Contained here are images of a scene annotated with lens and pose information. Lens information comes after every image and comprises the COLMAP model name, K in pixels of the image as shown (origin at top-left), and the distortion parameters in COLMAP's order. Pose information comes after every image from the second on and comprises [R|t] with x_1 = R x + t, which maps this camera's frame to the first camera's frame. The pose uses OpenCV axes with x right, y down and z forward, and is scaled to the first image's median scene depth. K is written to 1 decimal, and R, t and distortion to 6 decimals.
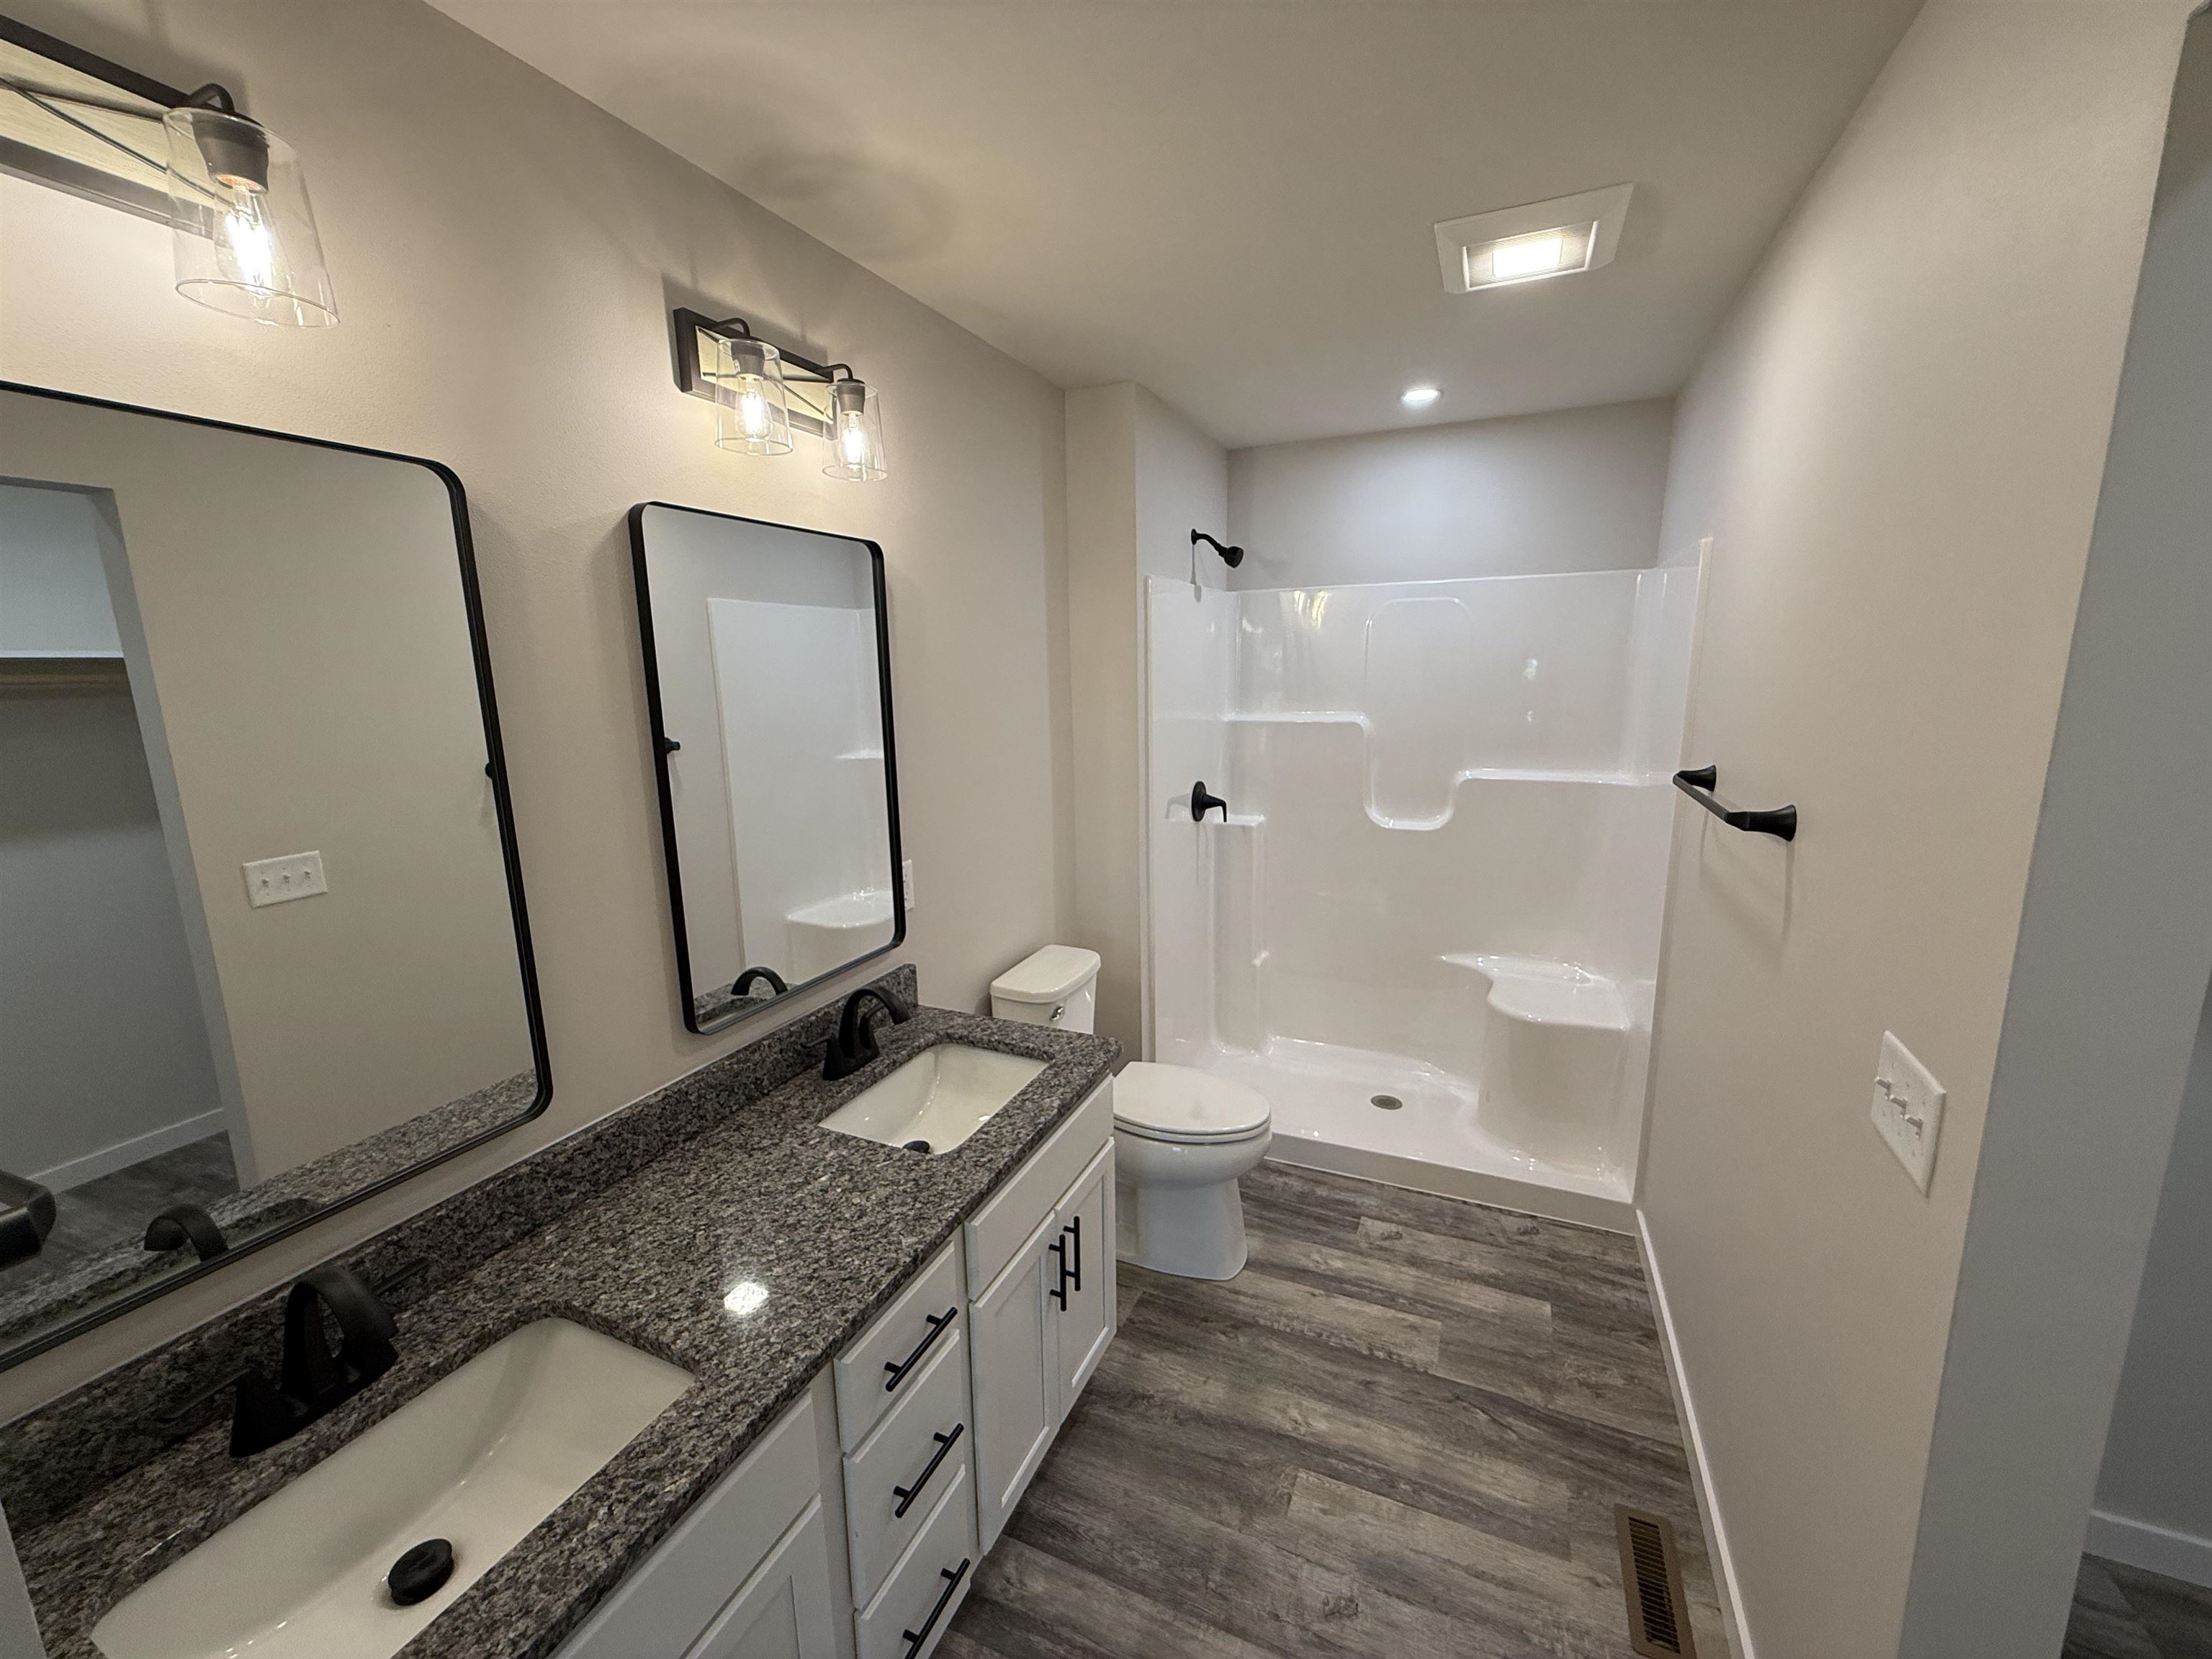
lens RADIAL K [[884.5, 0, 1100.5], [0, 884.5, 829.4], [0, 0, 1]] dist [0.001987, 0.000433]
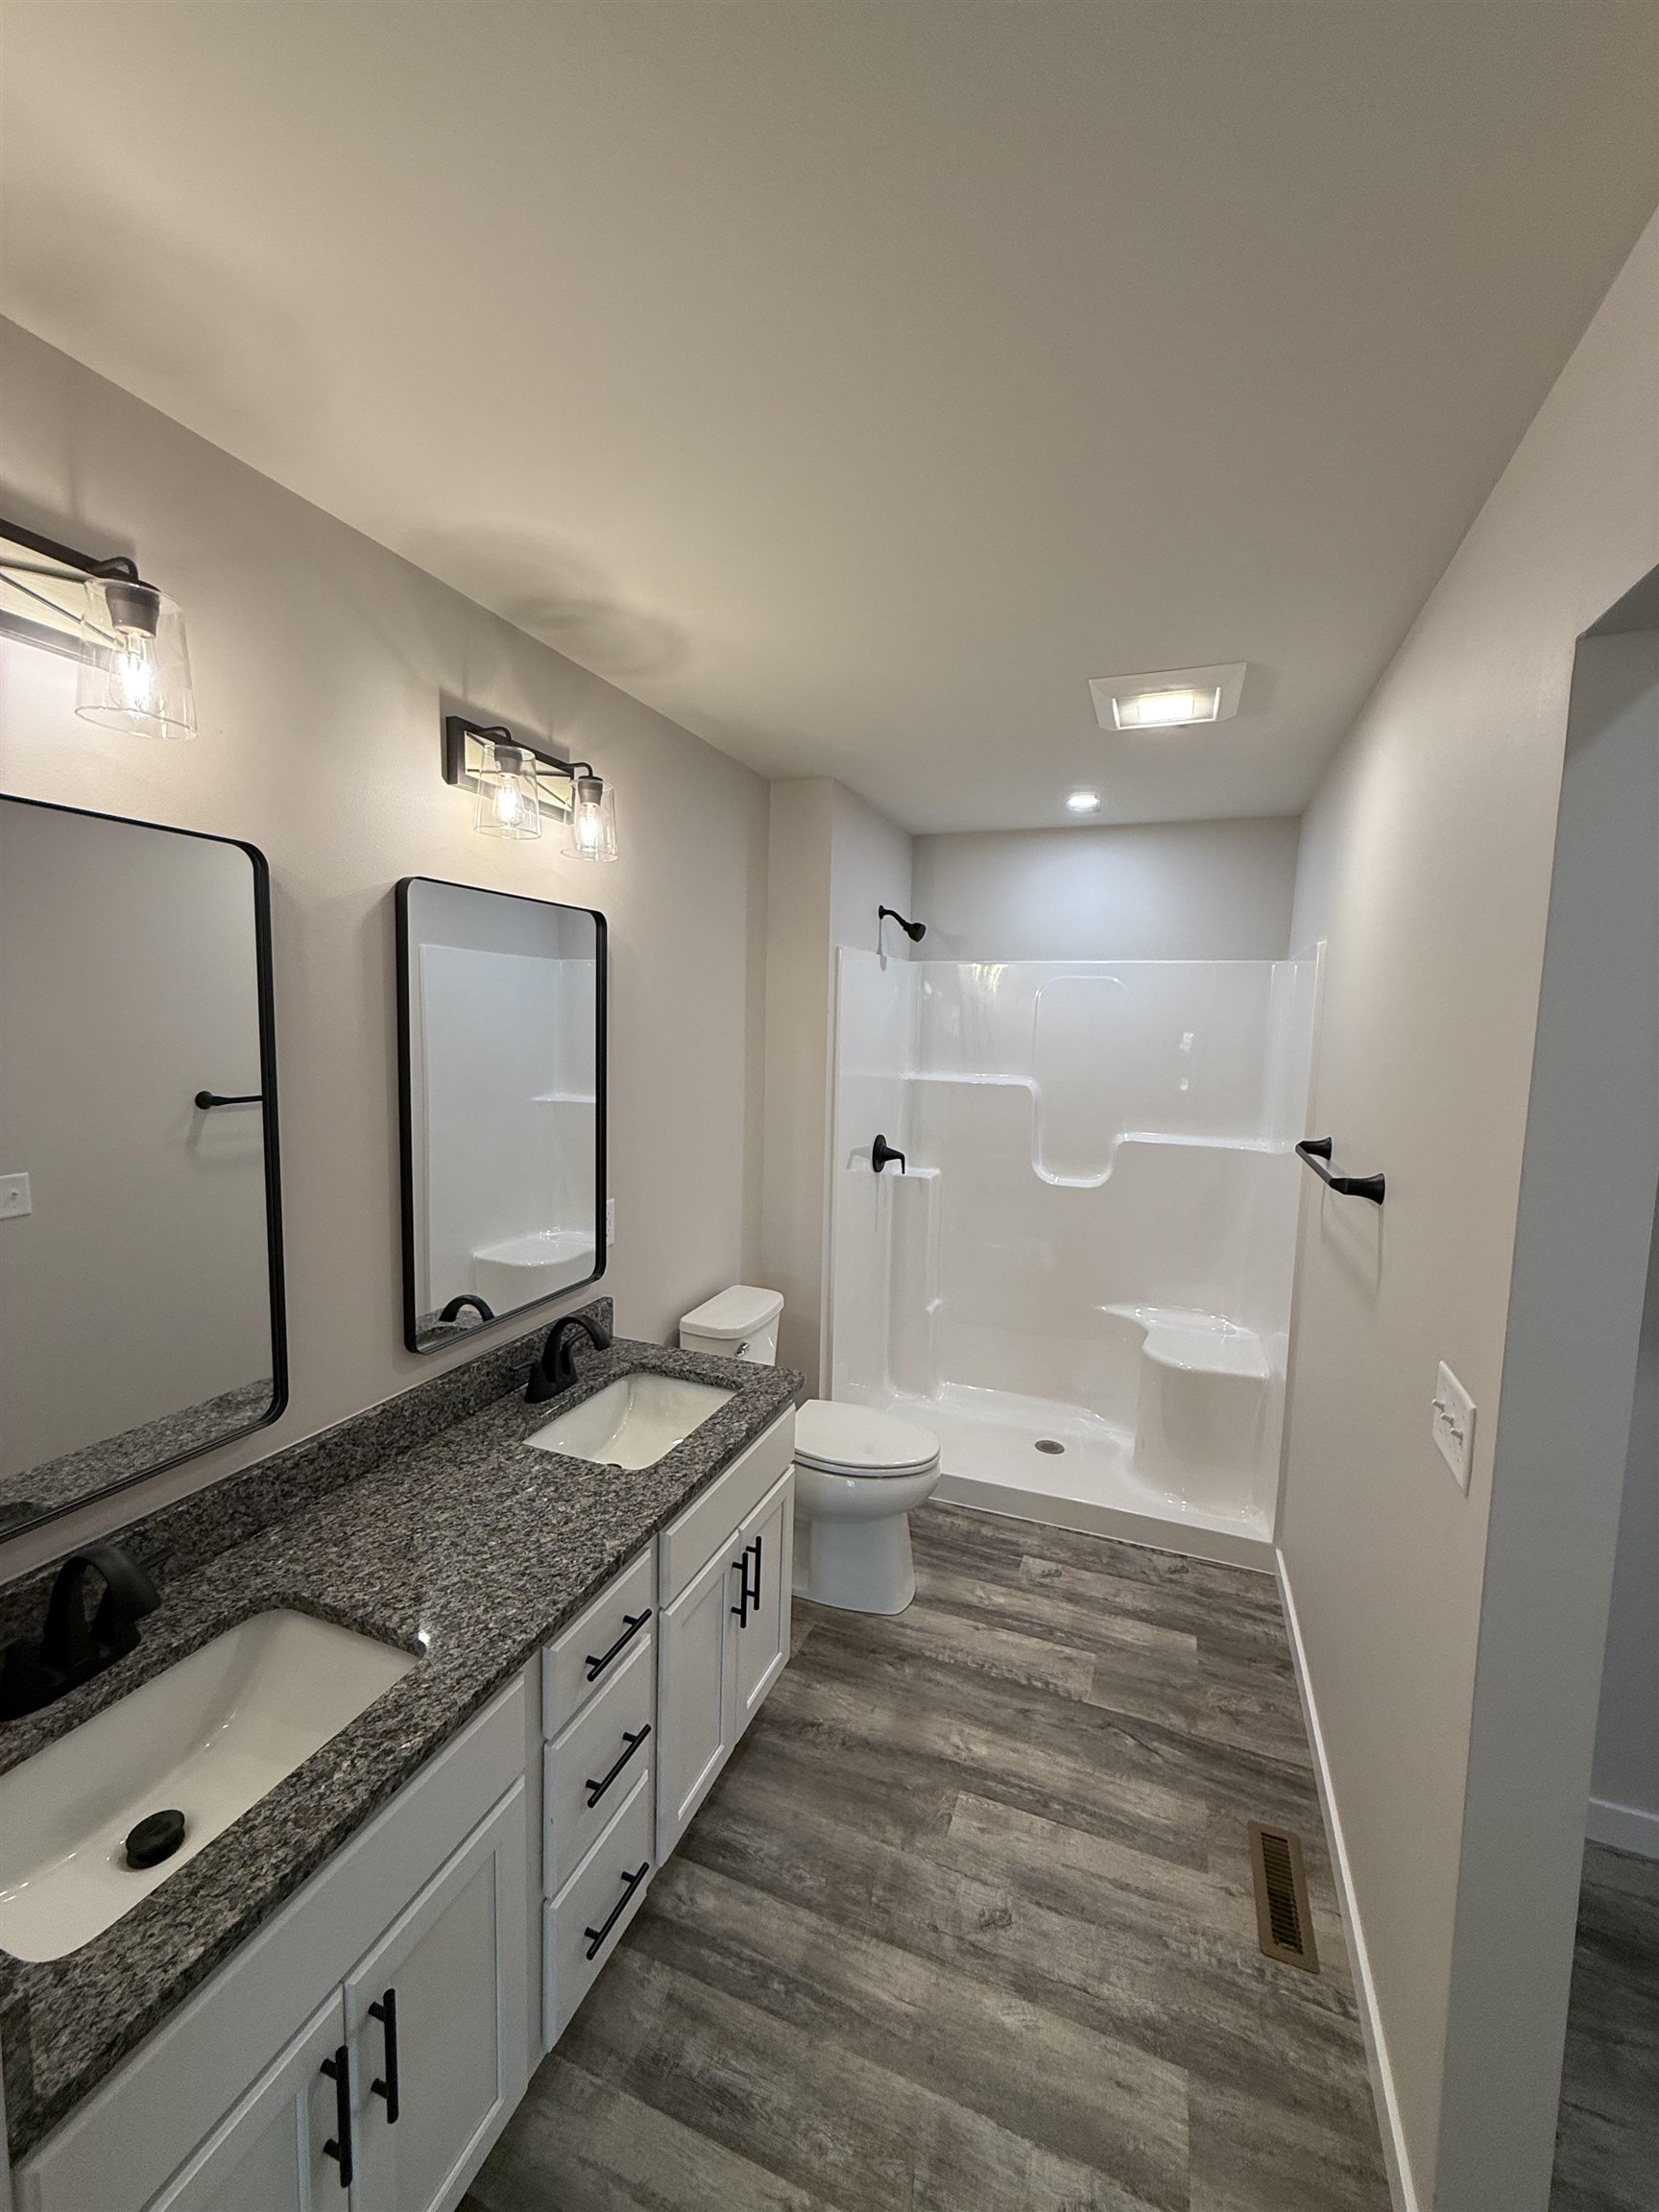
lens RADIAL K [[878.3, 0, 828.0], [0, 878.3, 1095.8], [0, 0, 1]] dist [-0.001863, -0.000050]
pose [[0.997835, 0.037281, 0.054174, -0.020381], [-0.031990, 0.994921, -0.095441, 0.004201], [-0.057456, 0.093501, 0.993960, -0.114012]]
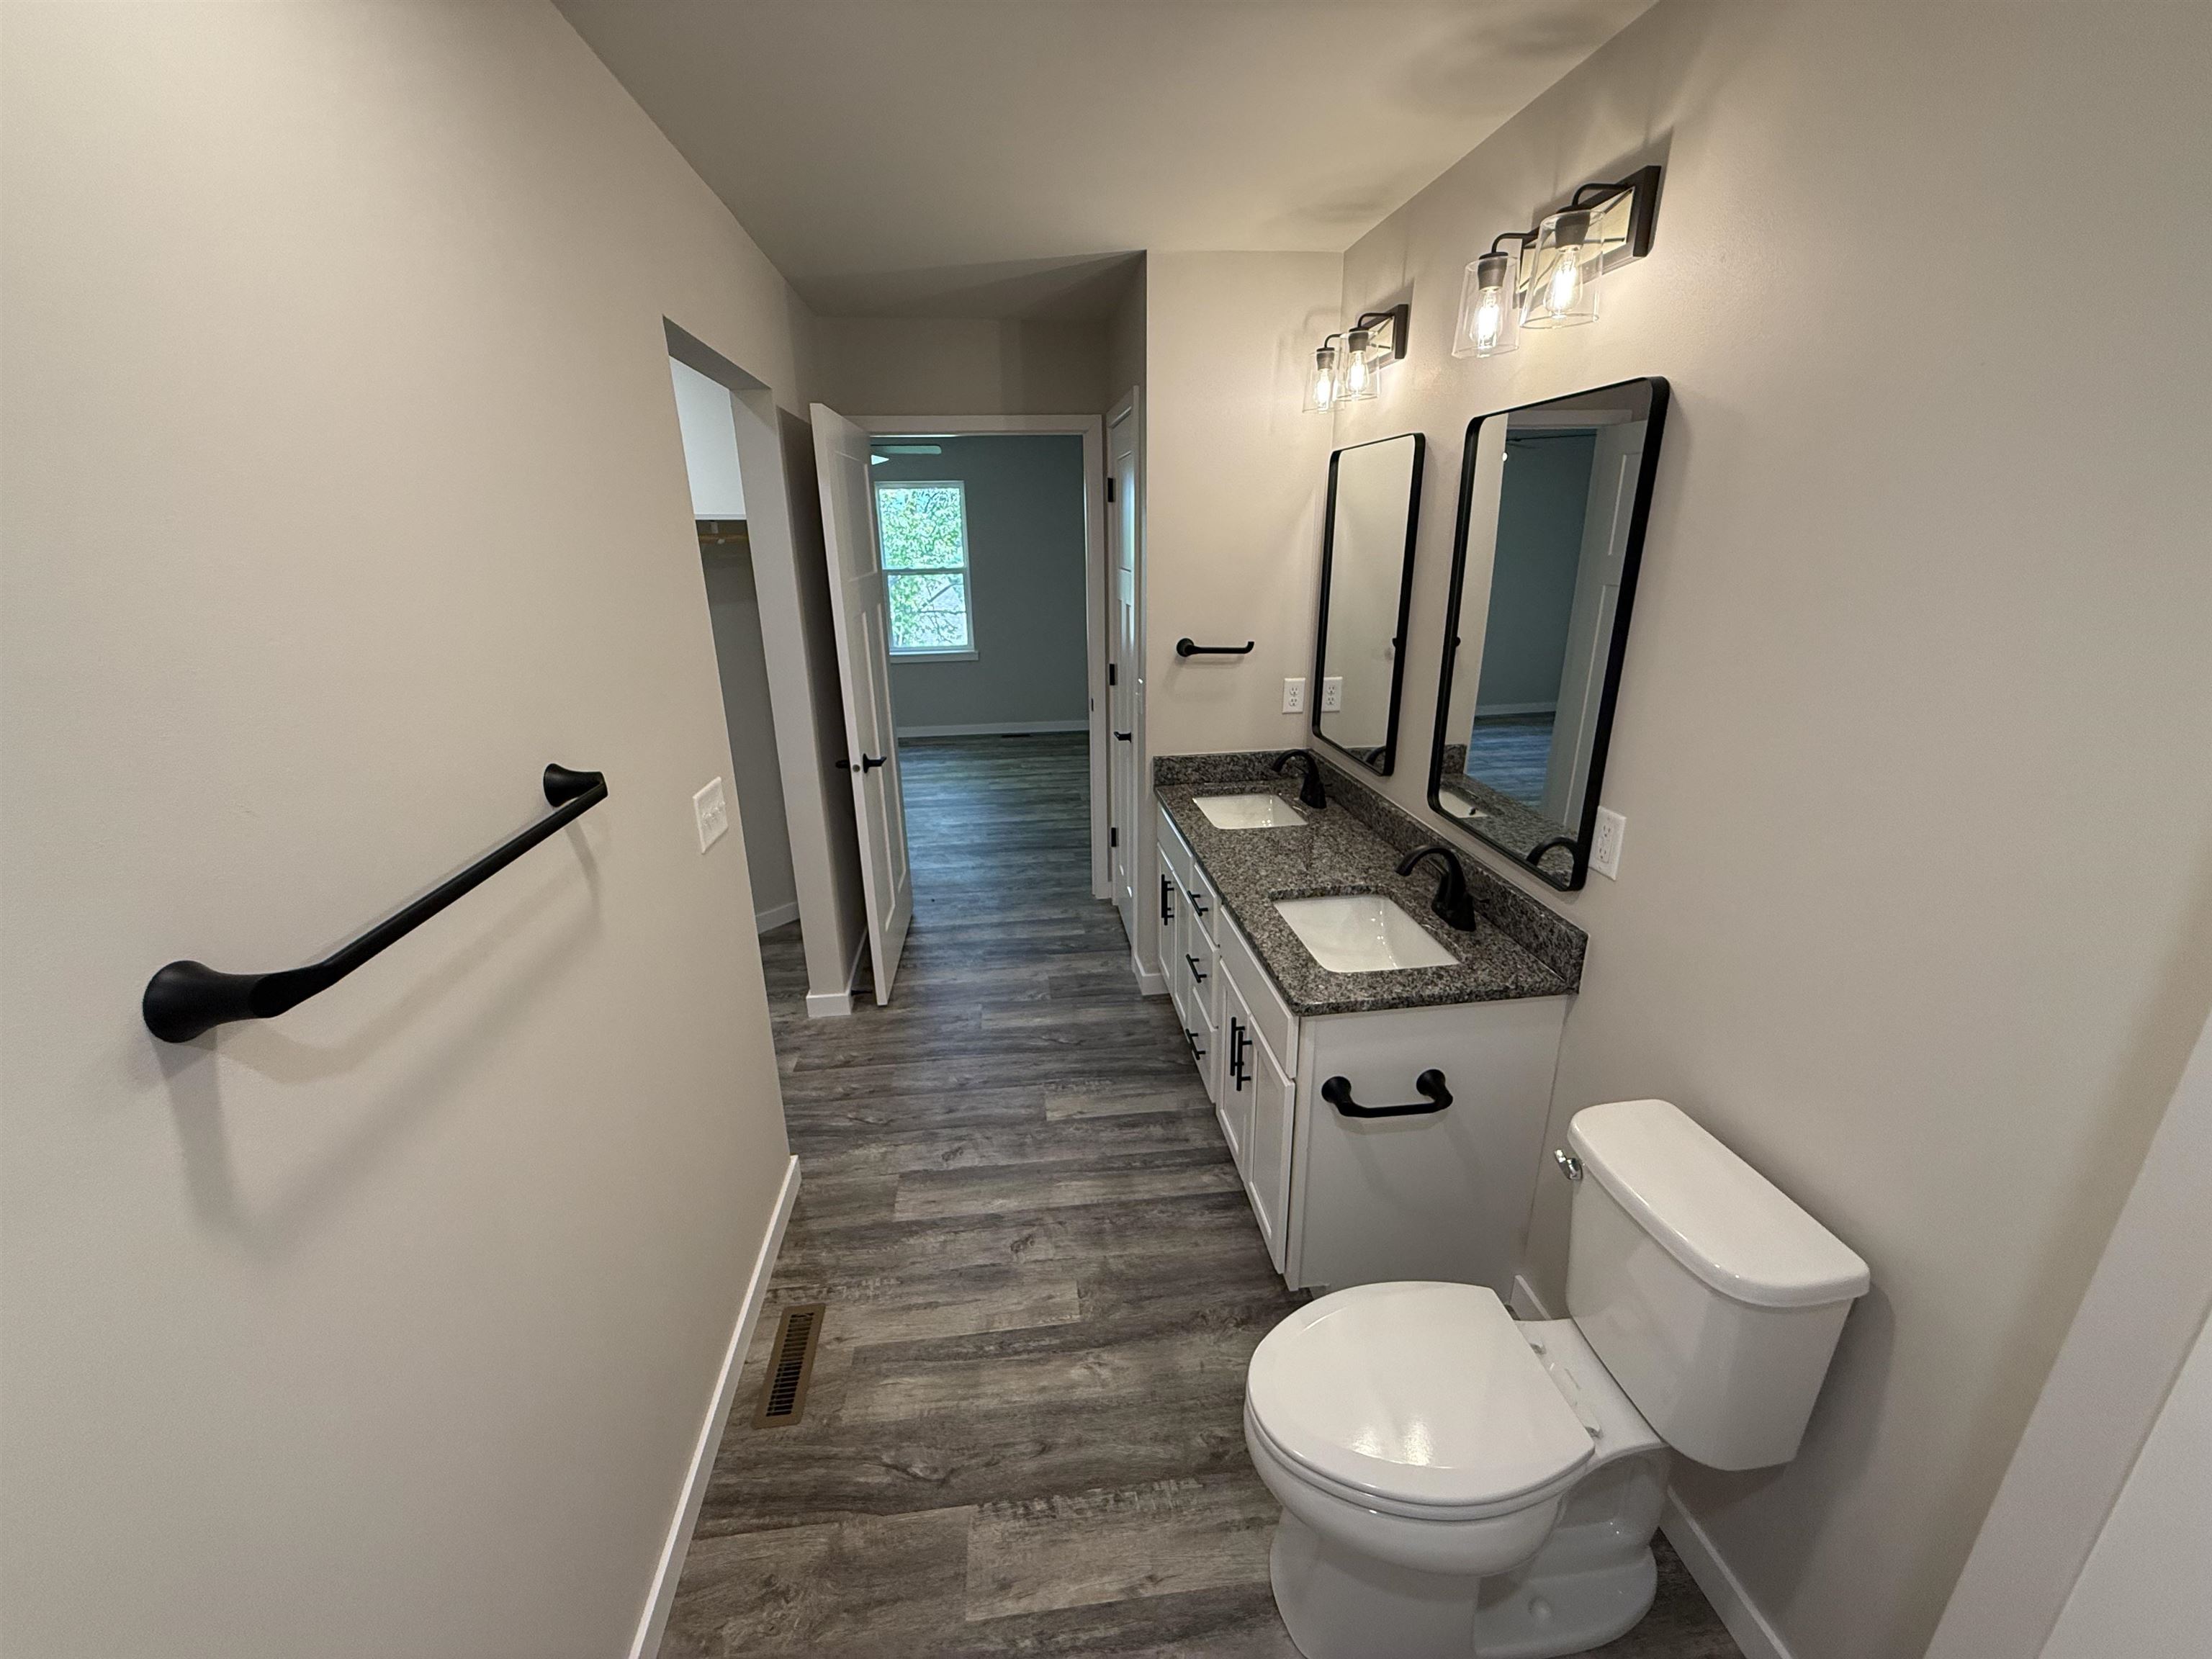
lens RADIAL K [[919.9, 0, 1097.8], [0, 919.9, 840.4], [0, 0, 1]] dist [0.002289, 0.000331]
pose [[-0.862313, 0.193409, -0.467985, 0.673890], [-0.061664, 0.877199, 0.476151, -0.365914], [0.502607, 0.439449, -0.744493, 1.726312]]
